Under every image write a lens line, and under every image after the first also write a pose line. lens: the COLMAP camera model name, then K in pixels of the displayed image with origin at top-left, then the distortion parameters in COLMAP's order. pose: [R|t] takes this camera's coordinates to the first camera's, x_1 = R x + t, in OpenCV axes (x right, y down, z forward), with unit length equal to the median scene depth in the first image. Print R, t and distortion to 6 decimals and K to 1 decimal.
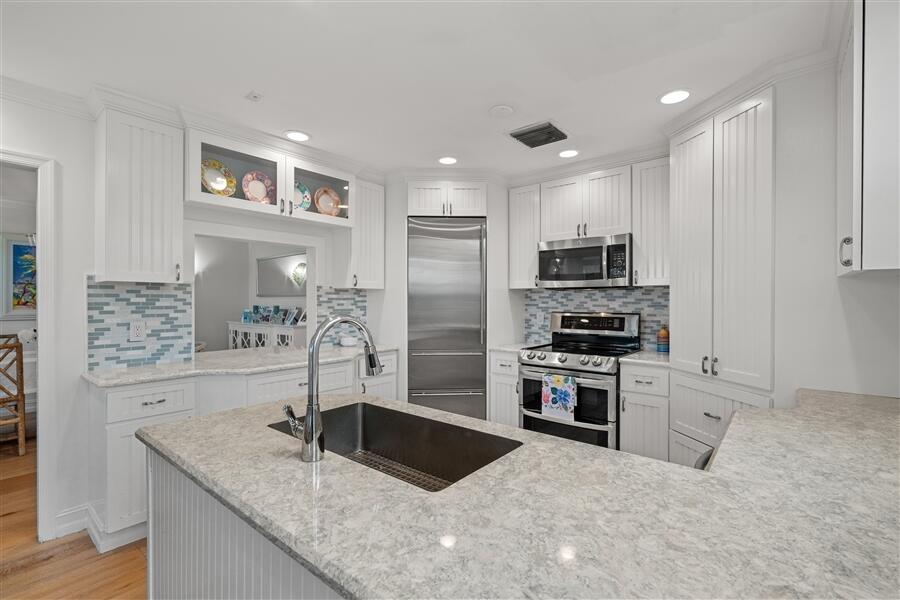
lens RADIAL K [[407.6, 0, 450.0], [0, 407.6, 300.0], [0, 0, 1]] dist [-0.000293, 0.000089]
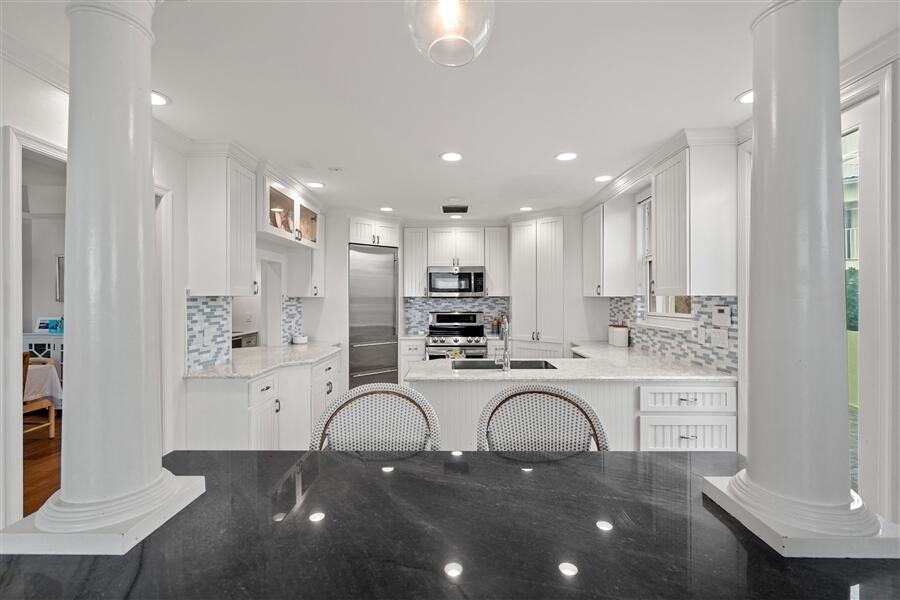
lens RADIAL K [[407.6, 0, 450.0], [0, 407.6, 300.0], [0, 0, 1]] dist [-0.000293, 0.000089]
pose [[0.778774, -0.004766, 0.627287, -0.789943], [0.003598, 0.999989, 0.003130, -0.025407], [-0.627294, -0.000181, 0.778782, -0.281919]]
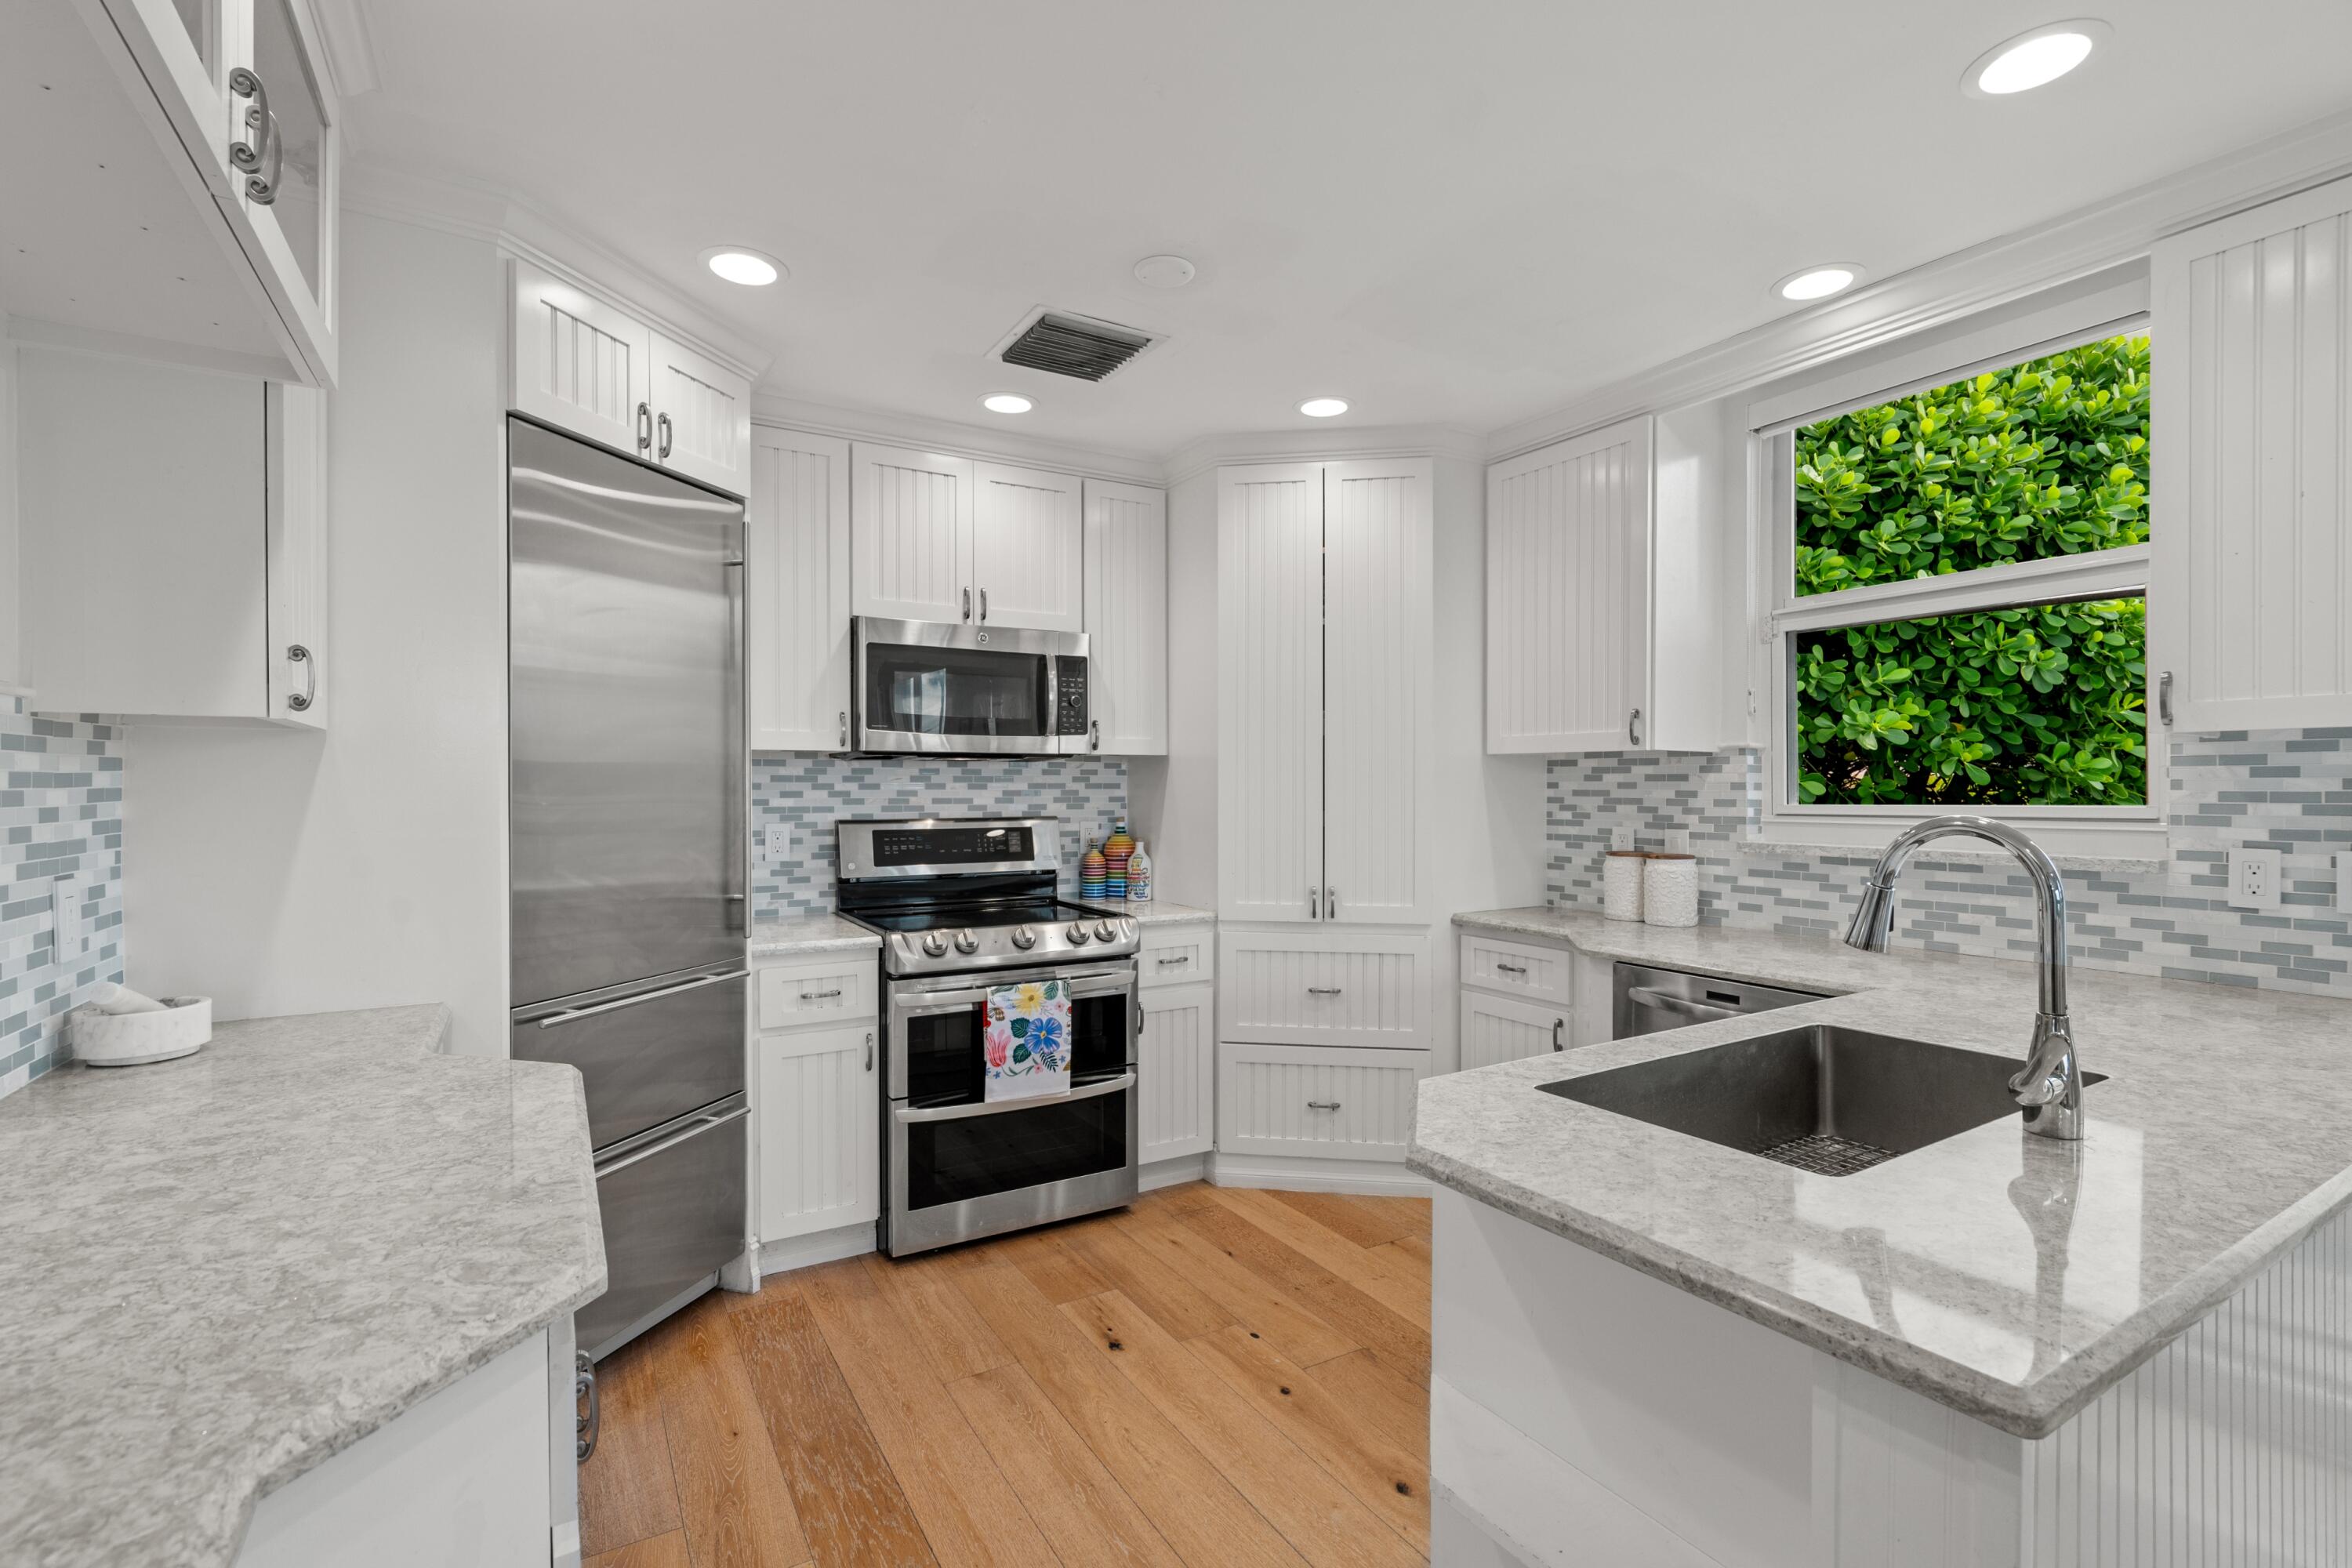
lens RADIAL K [[1065.3, 0, 1176.0], [0, 1065.3, 784.0], [0, 0, 1]] dist [-0.000293, 0.000089]
pose [[0.332407, 0.001780, 0.943134, -0.617922], [0.003007, 0.999991, -0.002947, 0.001869], [-0.943131, 0.003815, 0.332399, 0.533888]]
